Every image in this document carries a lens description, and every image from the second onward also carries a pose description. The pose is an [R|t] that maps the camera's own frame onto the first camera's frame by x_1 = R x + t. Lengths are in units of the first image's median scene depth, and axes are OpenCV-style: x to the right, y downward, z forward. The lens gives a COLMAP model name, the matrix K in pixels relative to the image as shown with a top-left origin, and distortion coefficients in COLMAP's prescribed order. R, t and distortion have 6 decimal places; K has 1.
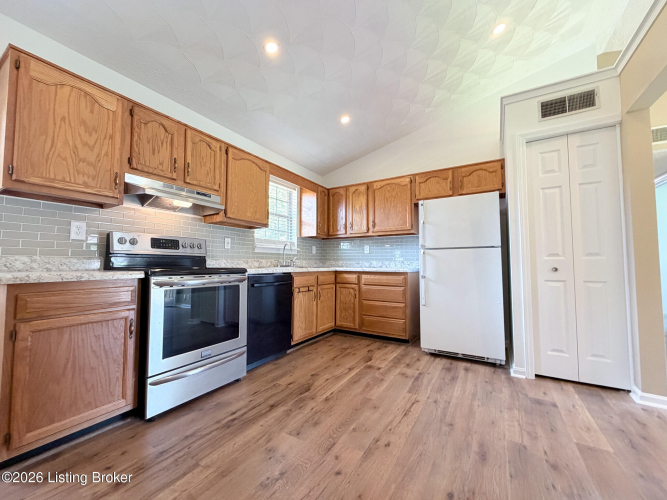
lens RADIAL K [[267.9, 0, 339.6], [0, 267.9, 251.1], [0, 0, 1]] dist [-0.000116, -0.000017]
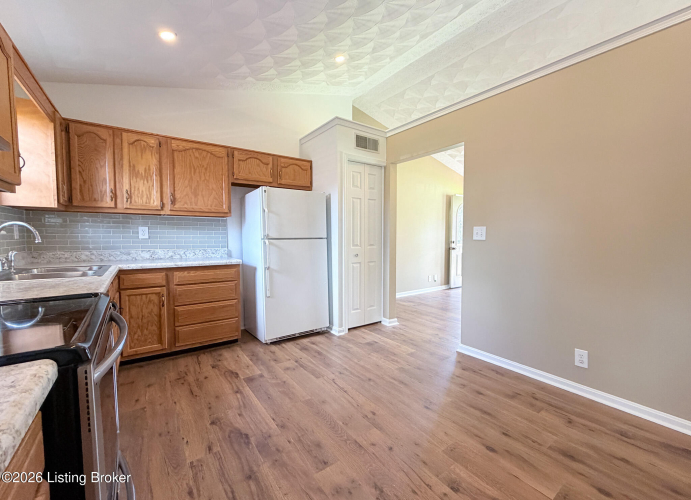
lens RADIAL K [[297.6, 0, 353.0], [0, 297.6, 250.2], [0, 0, 1]] dist [0.001569, -0.000237]
pose [[0.376534, -0.050847, 0.925006, -0.577573], [-0.050249, 0.995902, 0.075198, -0.065569], [-0.925039, -0.074796, 0.372436, 0.336203]]
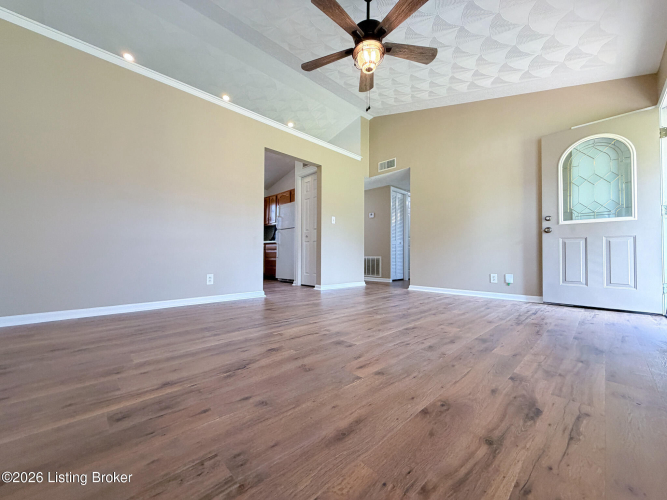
lens RADIAL K [[267.9, 0, 332.3], [0, 267.9, 252.1], [0, 0, 1]] dist [-0.000116, -0.000017]
pose [[0.964858, 0.000237, -0.262770, 1.269977], [0.007100, 0.999611, 0.026972, 0.111618], [0.262674, -0.027890, 0.964481, -0.864729]]
